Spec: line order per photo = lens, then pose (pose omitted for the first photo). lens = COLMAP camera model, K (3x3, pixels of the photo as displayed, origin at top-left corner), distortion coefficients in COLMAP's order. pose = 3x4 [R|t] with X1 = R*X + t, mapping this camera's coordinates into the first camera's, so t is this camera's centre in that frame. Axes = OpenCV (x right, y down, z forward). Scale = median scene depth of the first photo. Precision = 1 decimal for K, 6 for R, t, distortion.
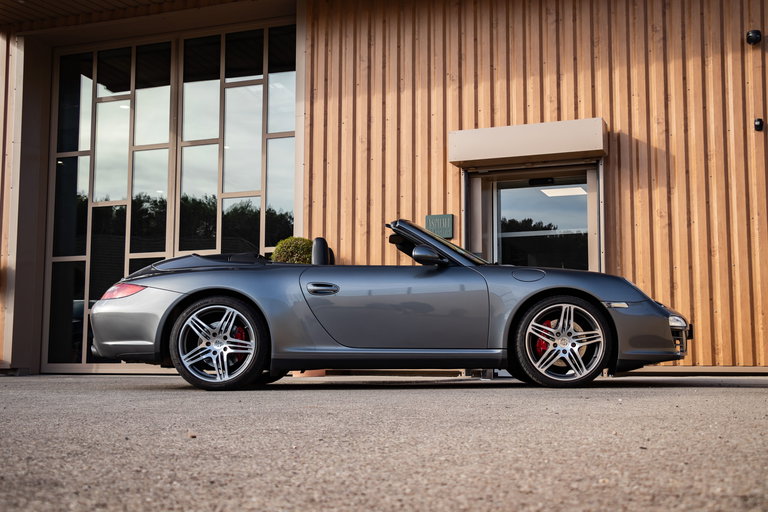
lens RADIAL K [[945.4, 0, 384.0], [0, 945.4, 256.0], [0, 0, 1]] dist [0.002206, 0.015382]
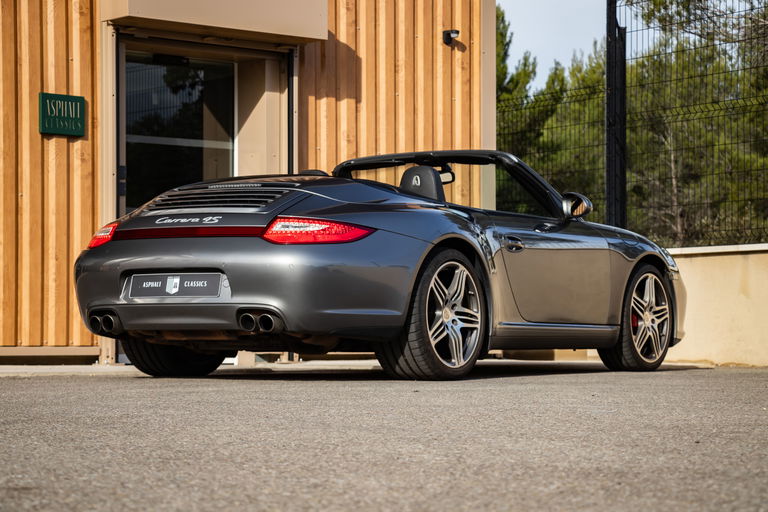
lens RADIAL K [[2065.0, 0, 384.0], [0, 2065.0, 256.0], [0, 0, 1]] dist [0.423500, 0.237123]
pose [[0.491526, 0.036223, 0.870109, -1.563923], [-0.095961, 0.995303, 0.012774, 0.033343], [-0.865560, -0.089775, 0.492693, 0.275543]]
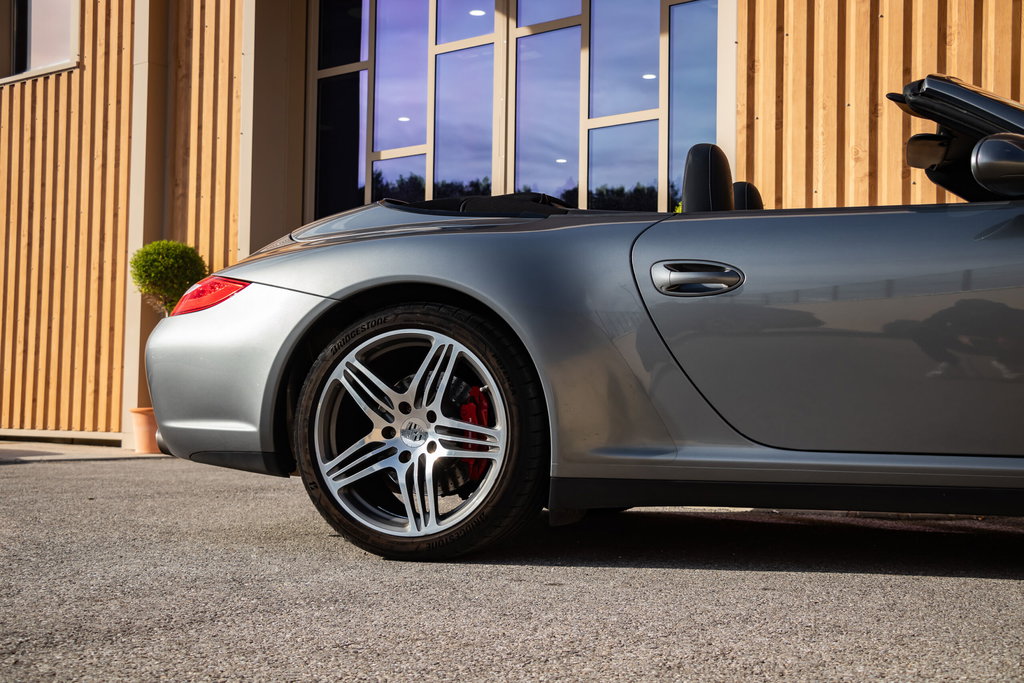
lens RADIAL K [[1306.9, 0, 496.2], [0, 1306.9, 342.9], [0, 0, 1]] dist [0.022361, 0.043382]
pose [[0.949545, -0.003558, -0.313609, 0.015700], [0.022128, 0.998204, 0.055674, 0.030111], [0.312848, -0.059805, 0.947919, 0.527837]]
